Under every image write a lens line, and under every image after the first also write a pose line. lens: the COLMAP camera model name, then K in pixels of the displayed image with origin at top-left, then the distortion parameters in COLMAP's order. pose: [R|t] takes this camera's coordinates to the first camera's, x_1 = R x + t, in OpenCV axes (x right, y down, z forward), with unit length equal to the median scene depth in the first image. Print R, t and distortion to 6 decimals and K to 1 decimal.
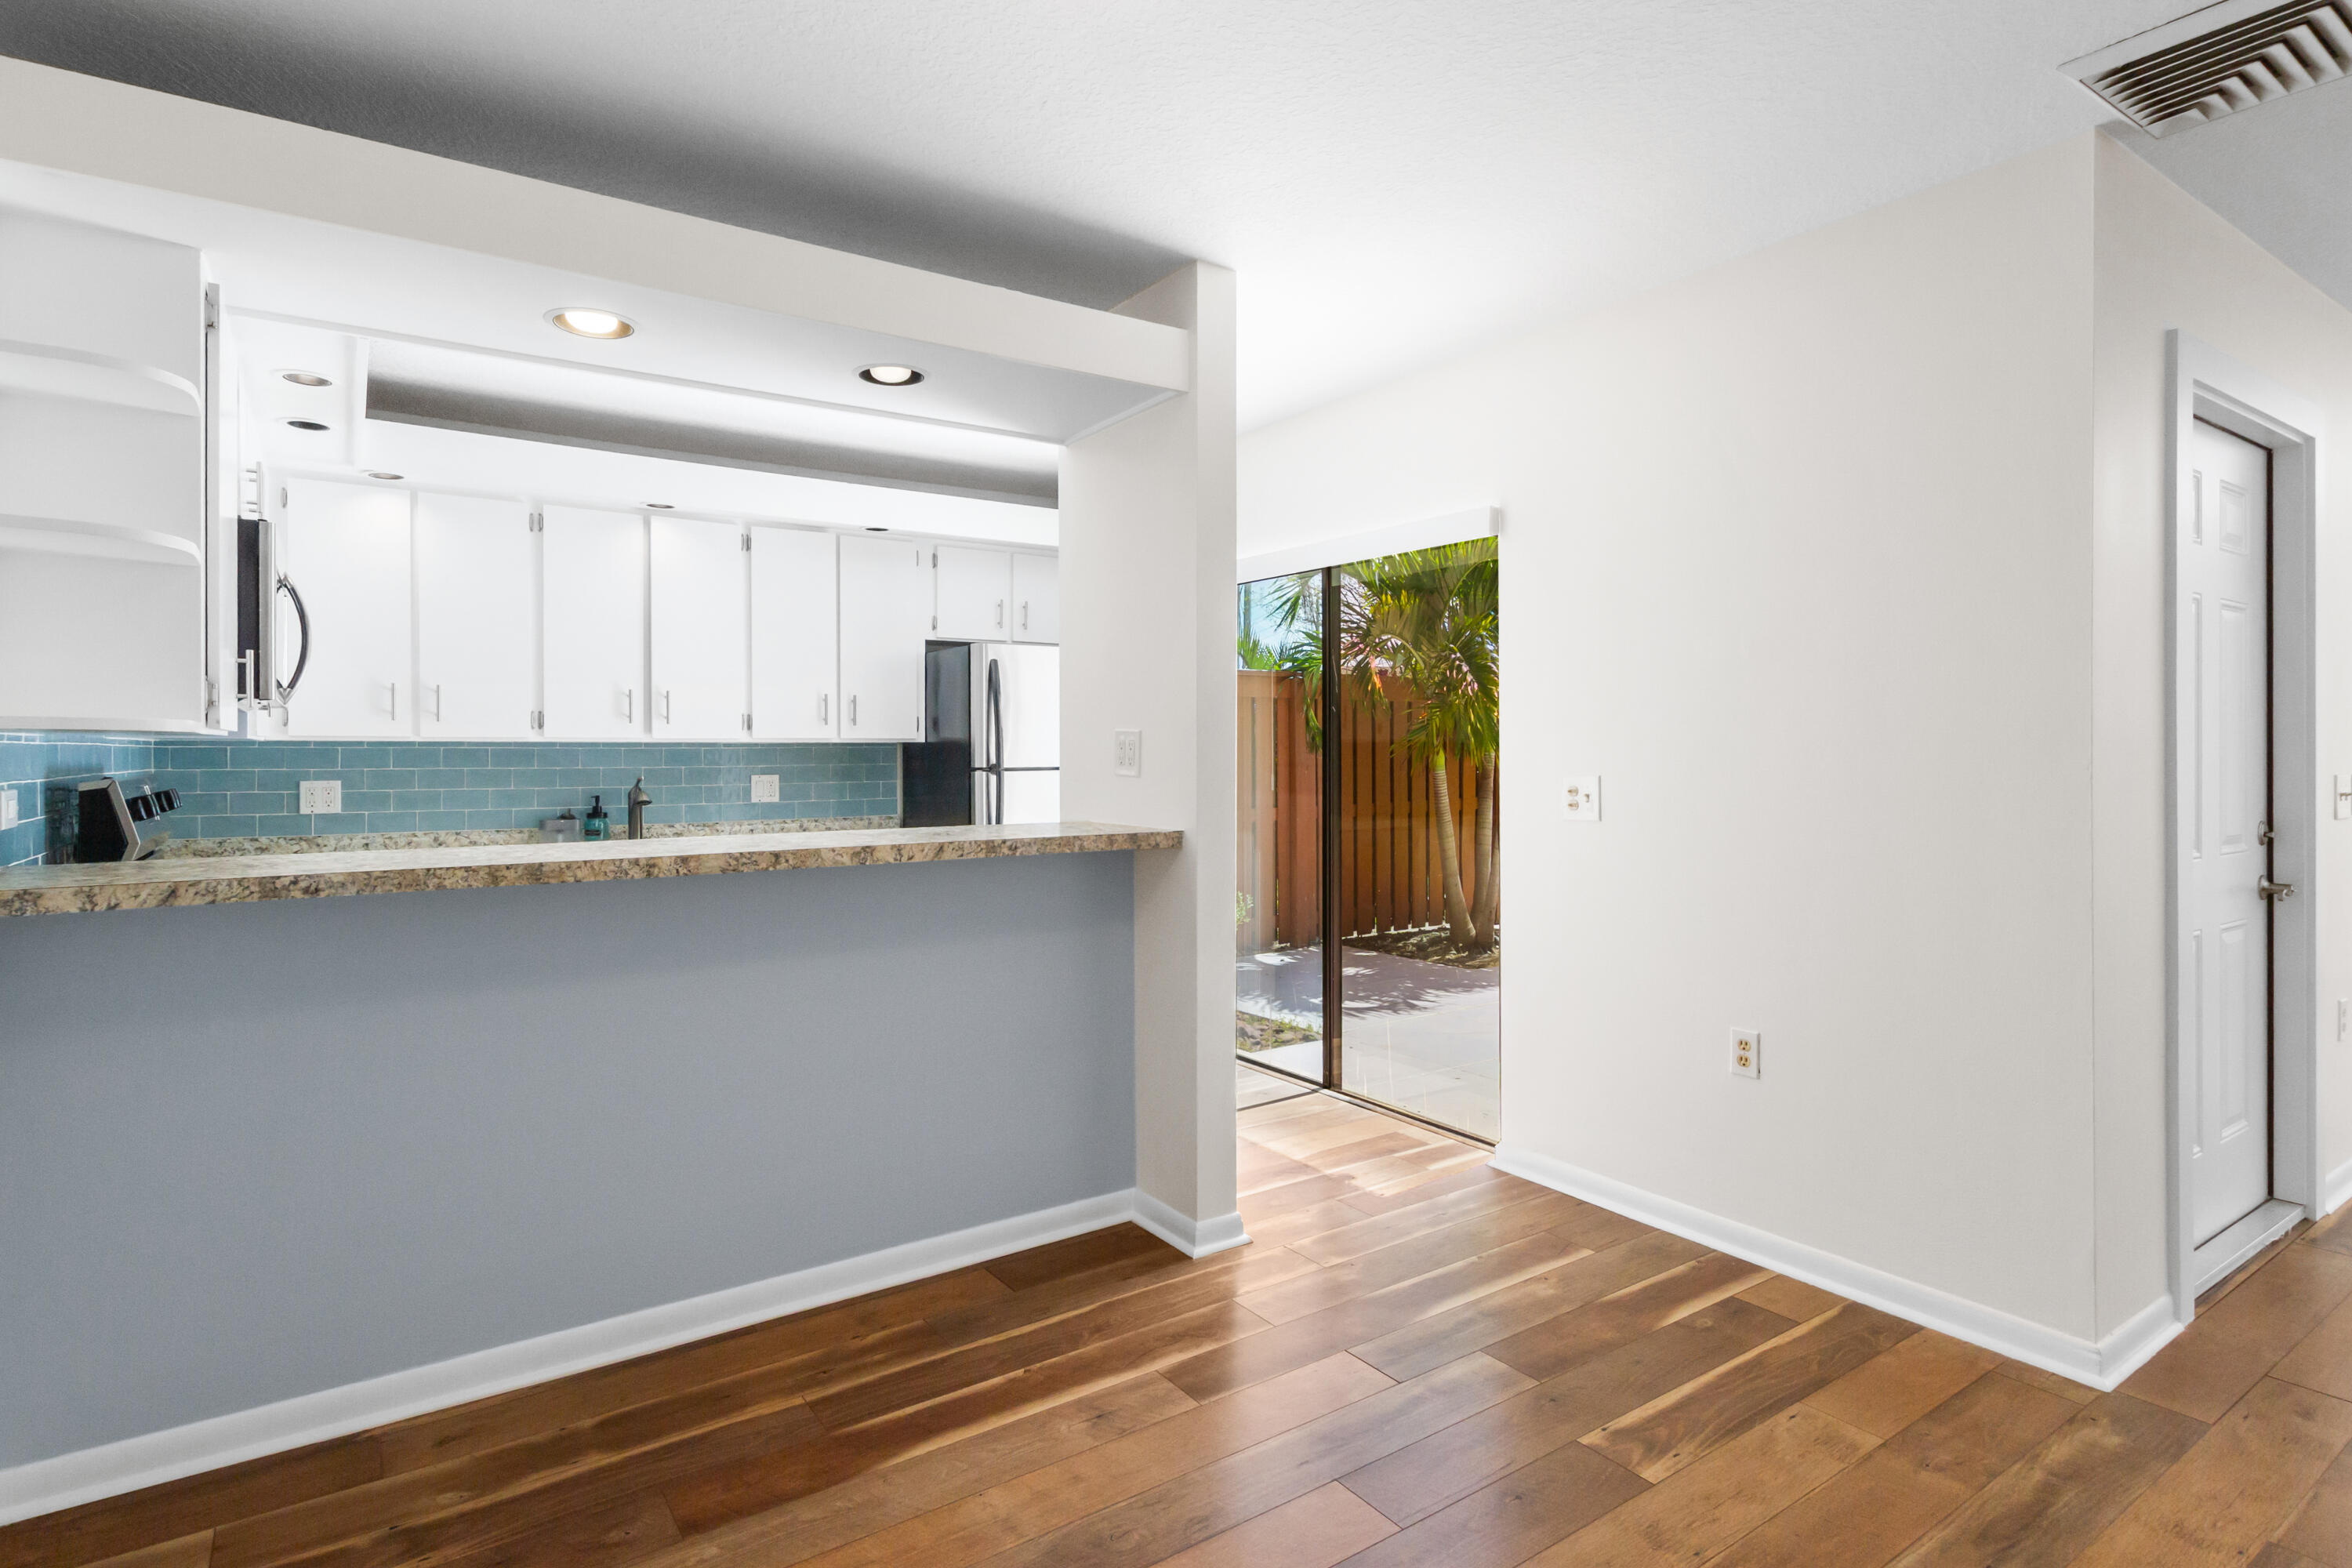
lens RADIAL K [[1182.9, 0, 1137.0], [0, 1182.9, 781.1], [0, 0, 1]] dist [0.005208, 0.000437]
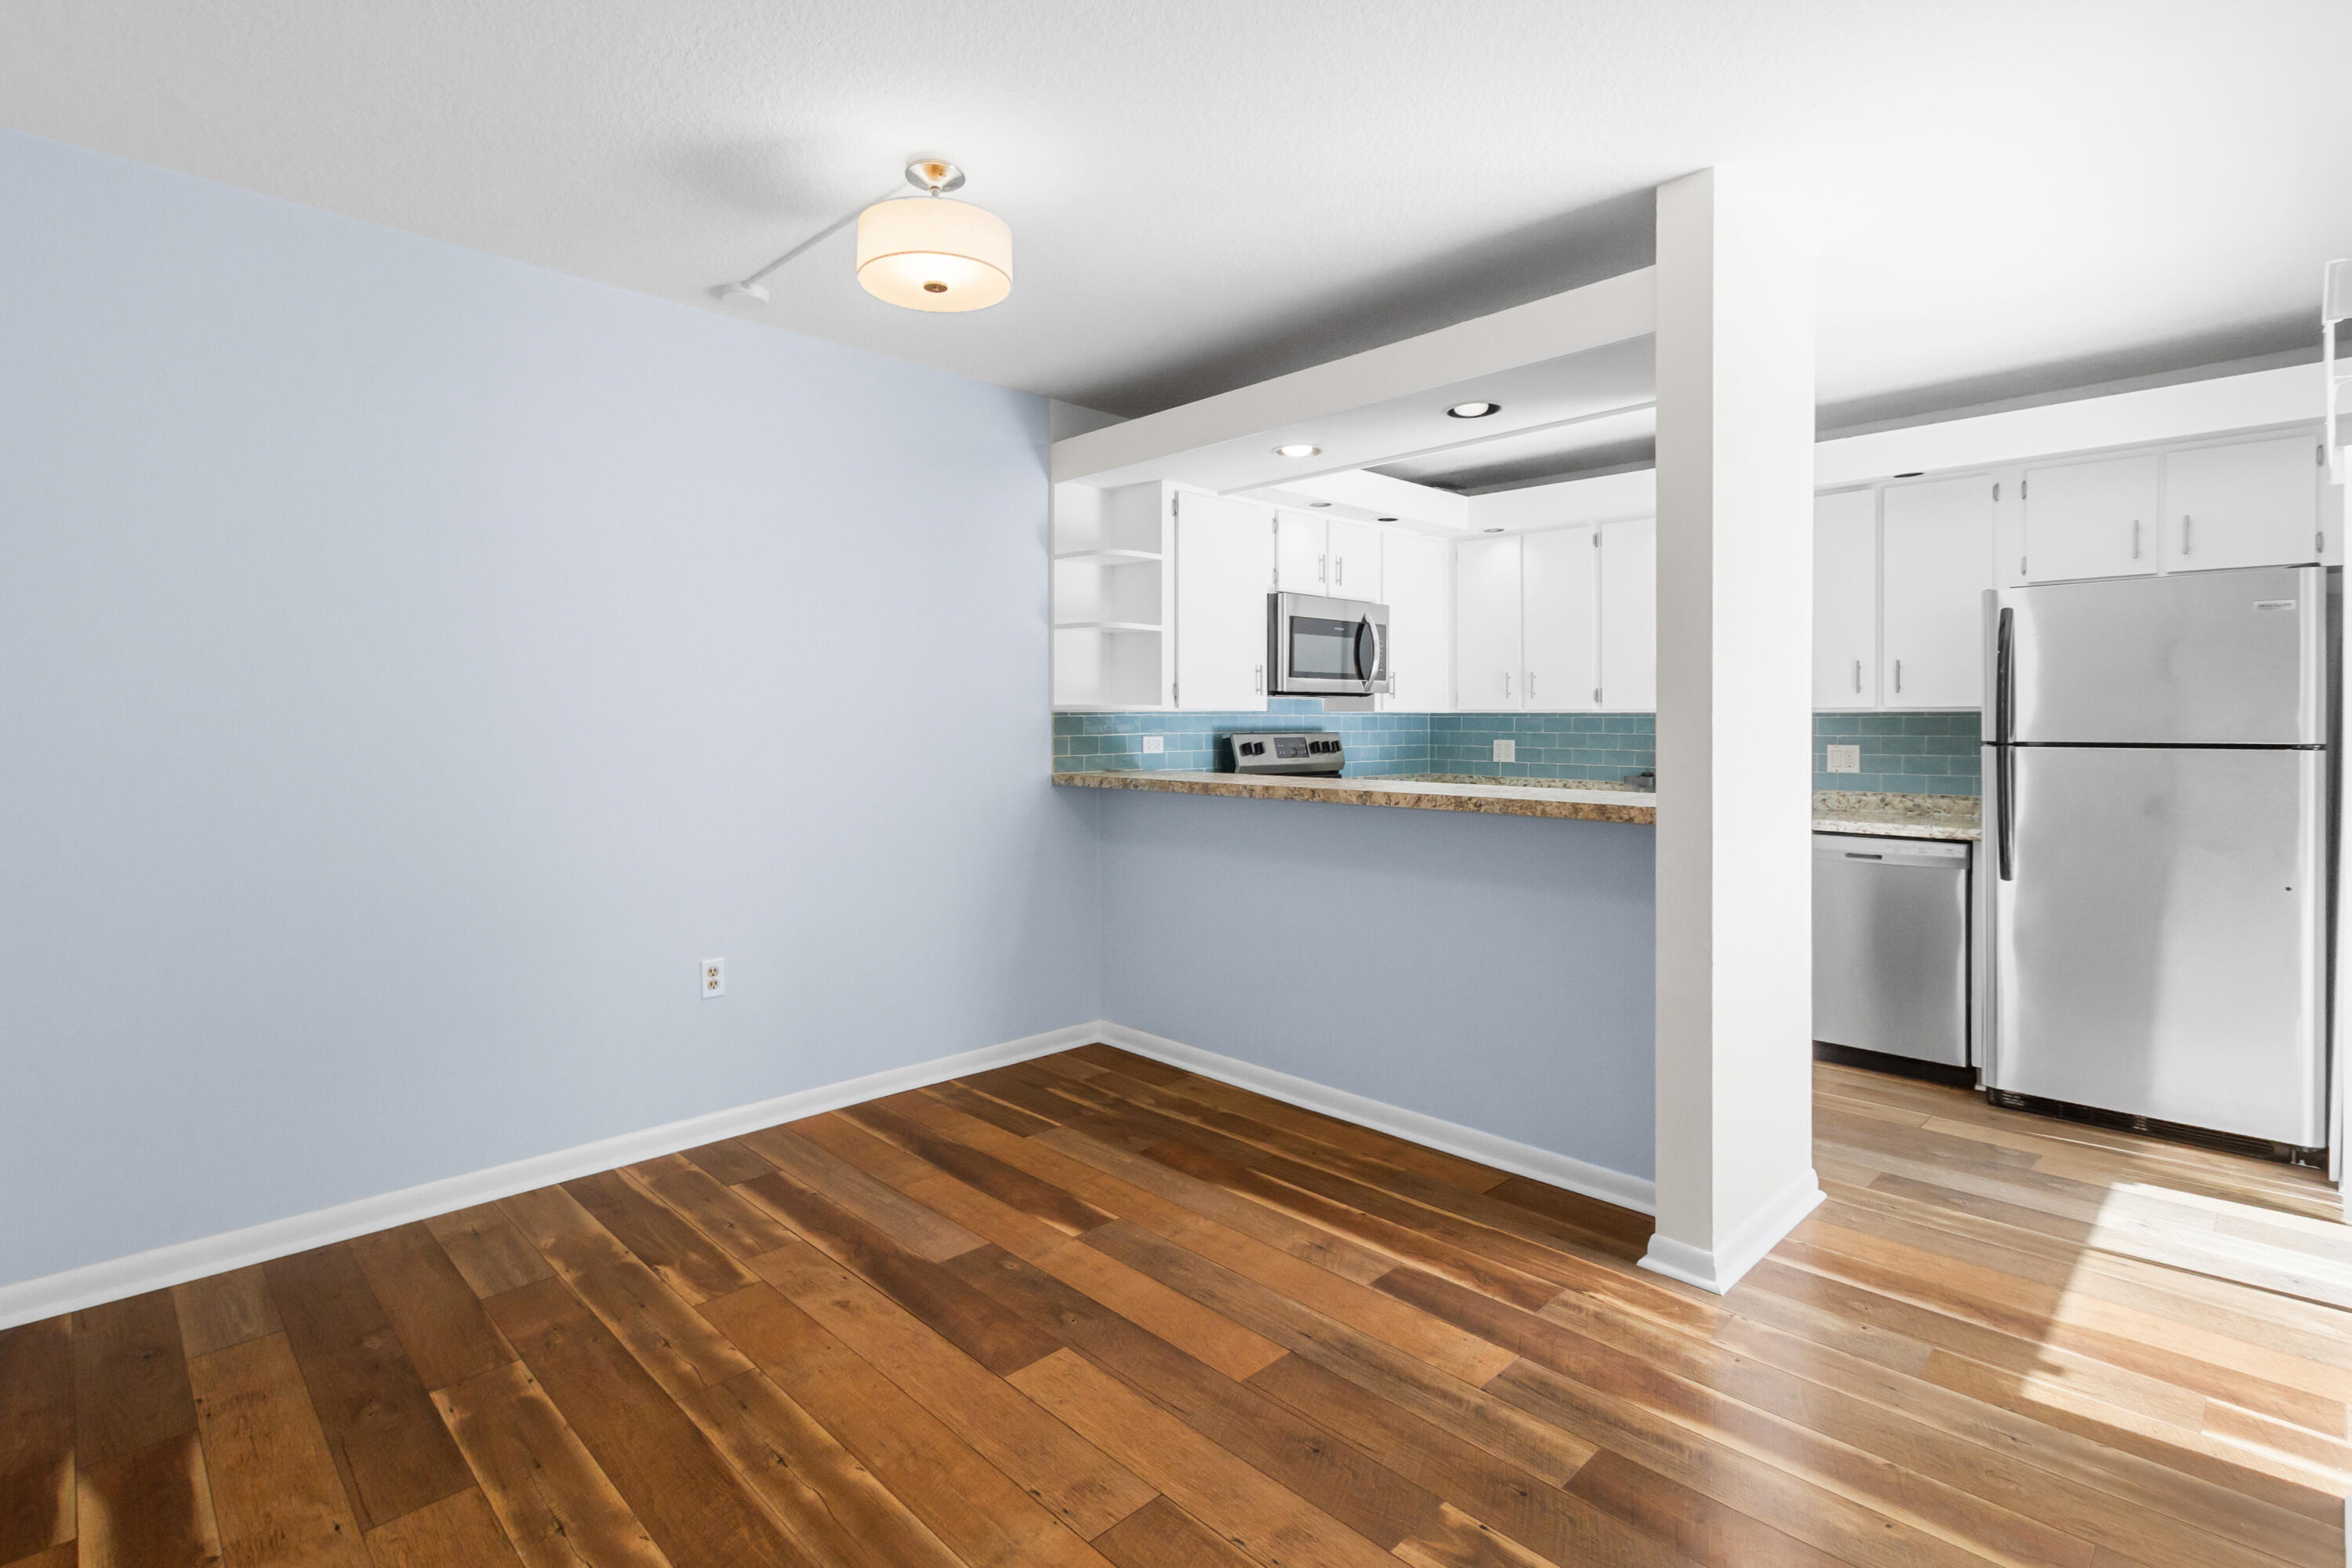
lens RADIAL K [[1122.0, 0, 1164.1], [0, 1122.0, 747.3], [0, 0, 1]] dist [-0.001419, -0.000666]
pose [[0.178916, 0.026624, -0.983504, 0.936988], [-0.027378, 0.999381, 0.022073, -0.015320], [0.983483, 0.022977, 0.179535, 0.518949]]
